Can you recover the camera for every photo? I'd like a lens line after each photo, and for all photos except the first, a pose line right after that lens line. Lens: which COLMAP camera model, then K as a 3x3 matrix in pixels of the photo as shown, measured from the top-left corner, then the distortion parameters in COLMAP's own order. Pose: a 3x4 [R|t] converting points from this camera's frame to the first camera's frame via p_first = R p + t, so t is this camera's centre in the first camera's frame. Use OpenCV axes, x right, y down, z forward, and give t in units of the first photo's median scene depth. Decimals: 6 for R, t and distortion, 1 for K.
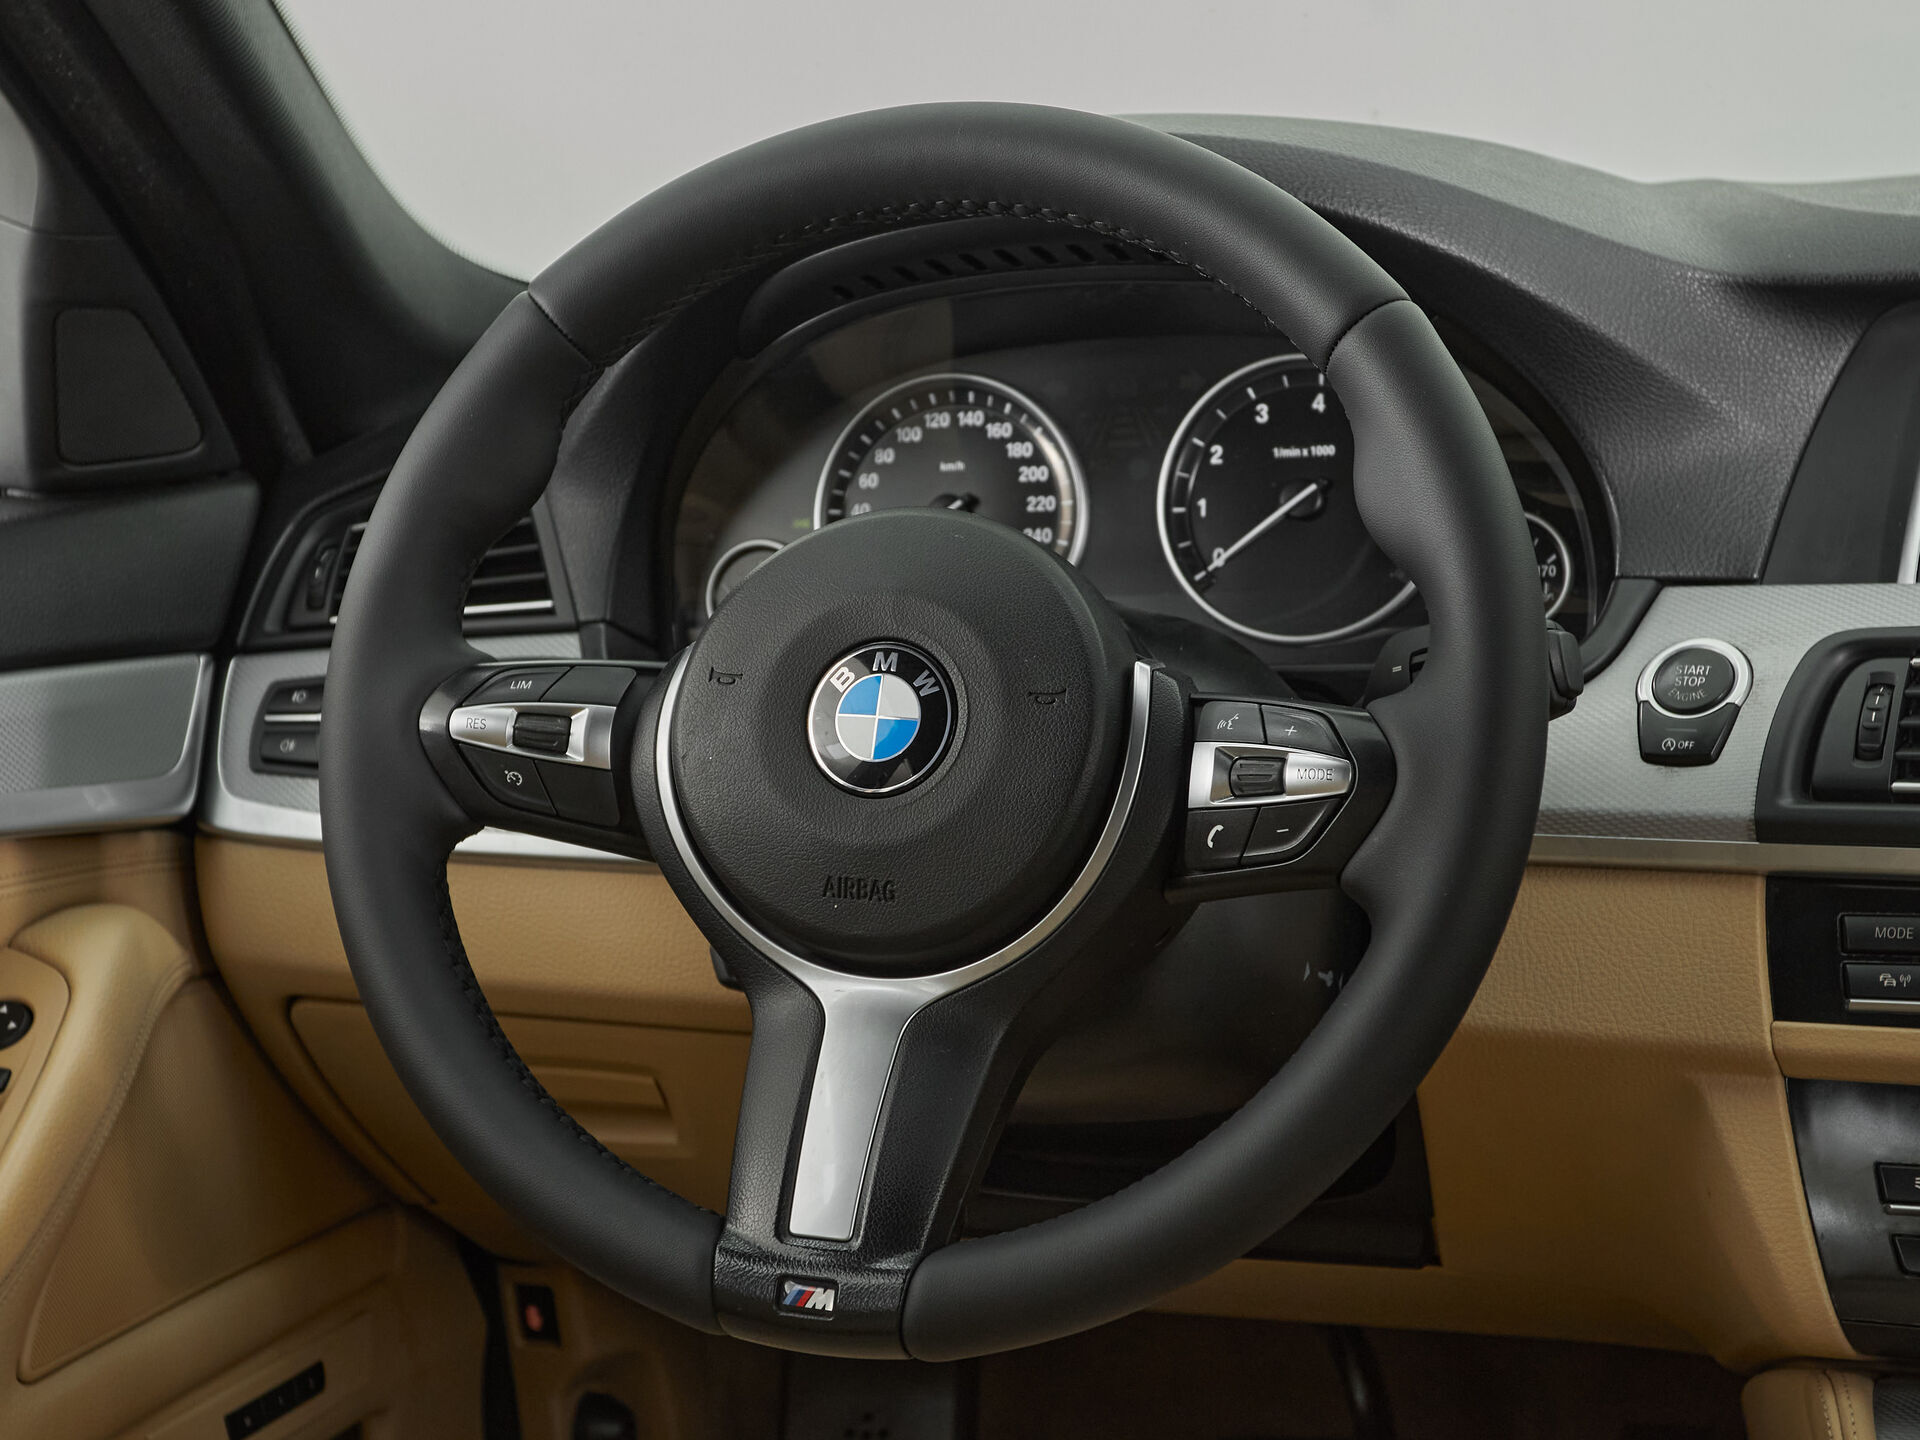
lens RADIAL K [[3555.9, 0, 857.9], [0, 3555.9, 775.2], [0, 0, 1]] dist [-0.006116, 0.312848]
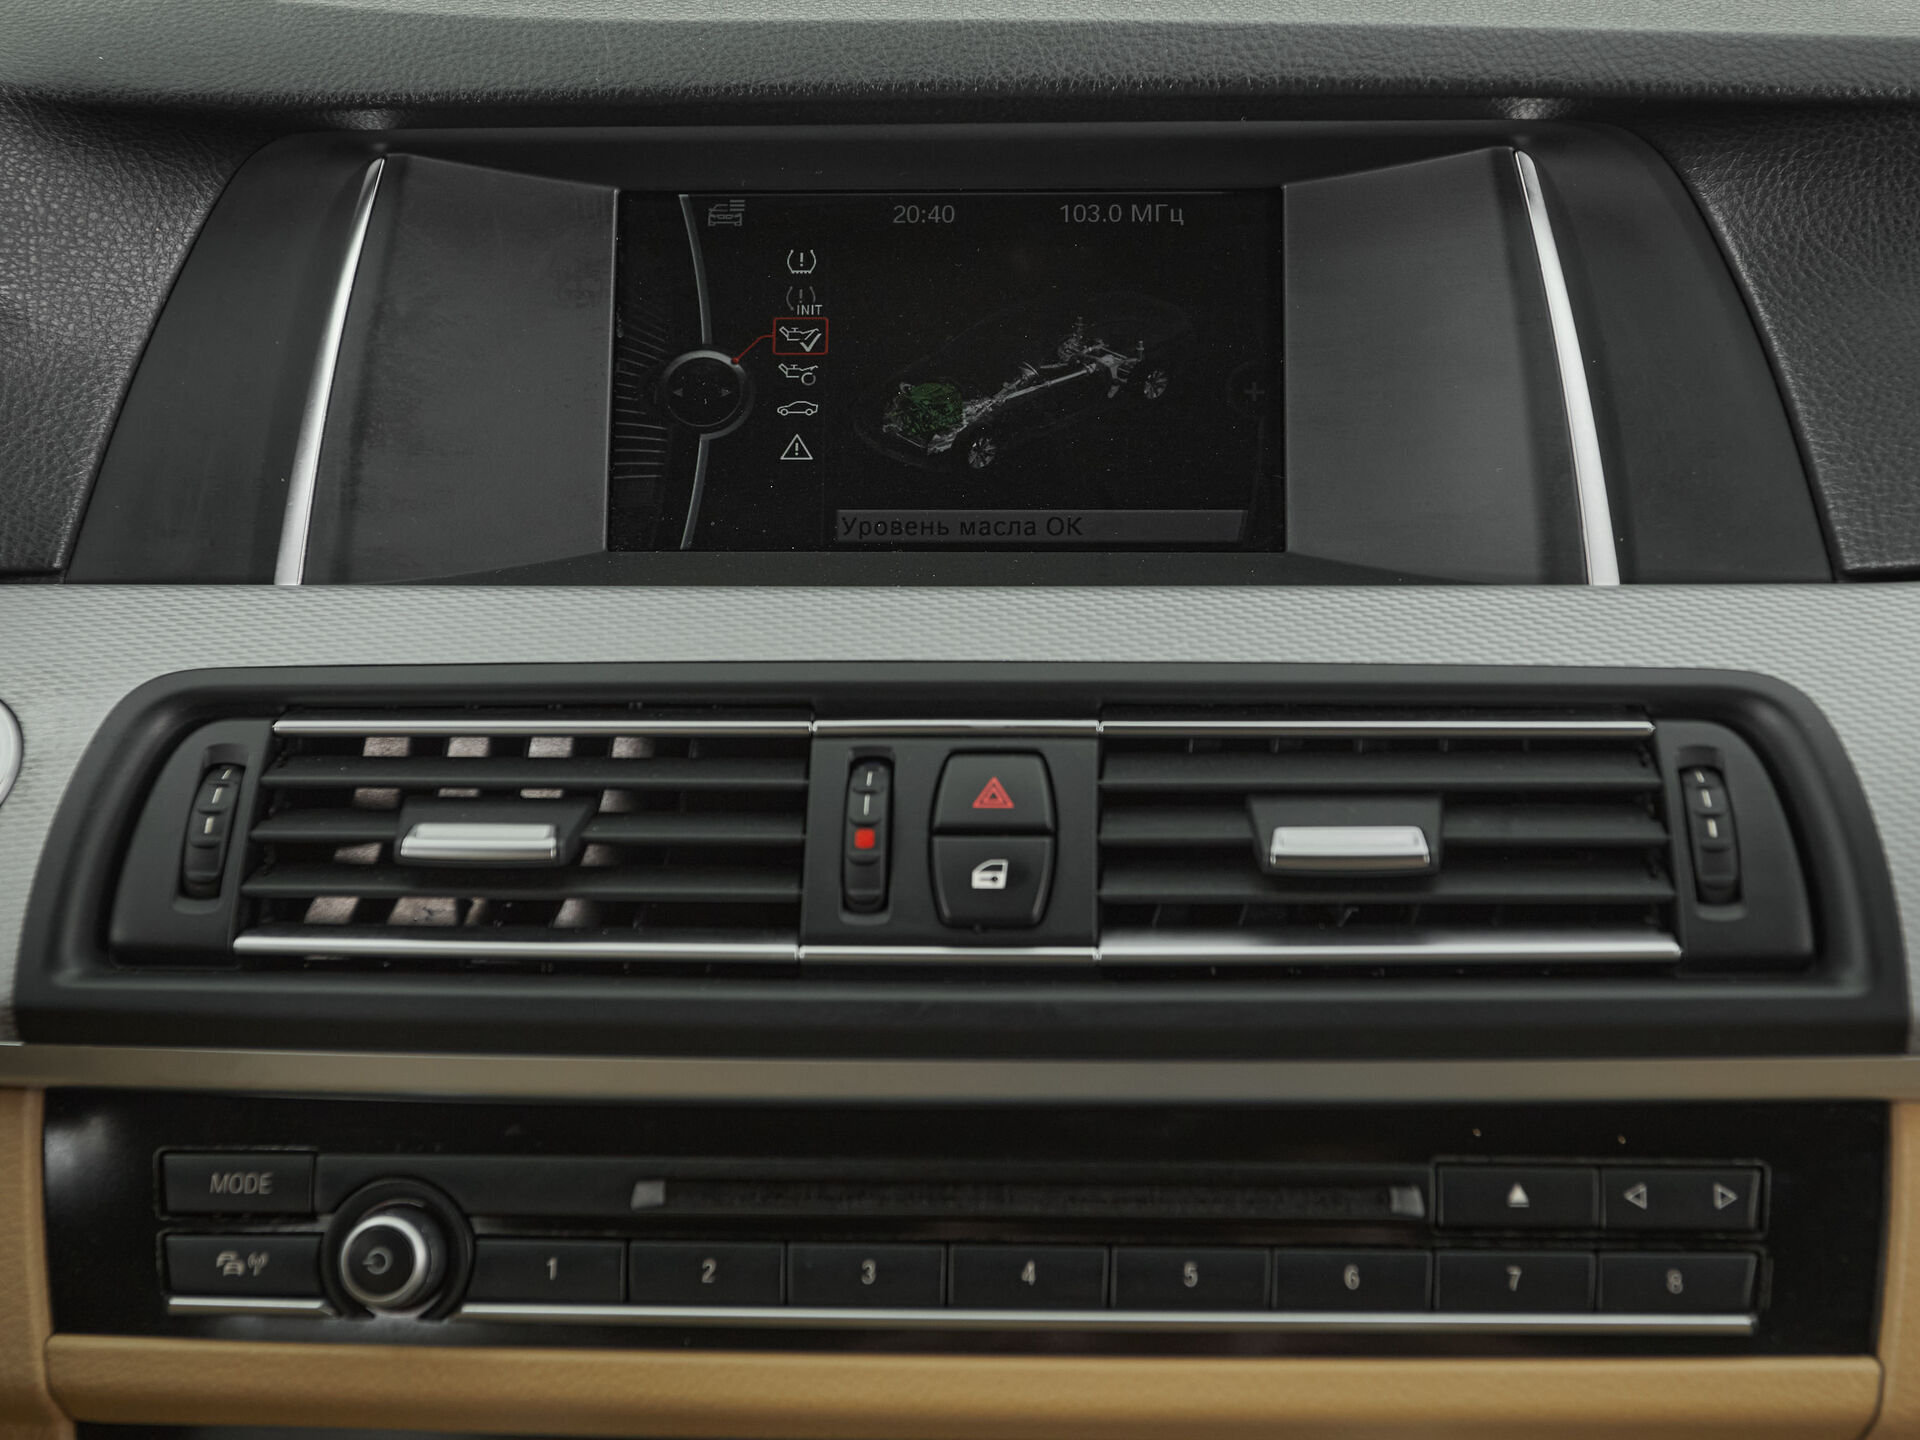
lens RADIAL K [[2963.8, 0, 989.6], [0, 2963.8, 589.9], [0, 0, 1]] dist [0.022153, 0.100400]
pose [[0.917683, -0.036315, 0.395649, 0.204539], [0.012966, 0.998021, 0.061529, -0.086128], [-0.397101, -0.051334, 0.916338, 0.469840]]
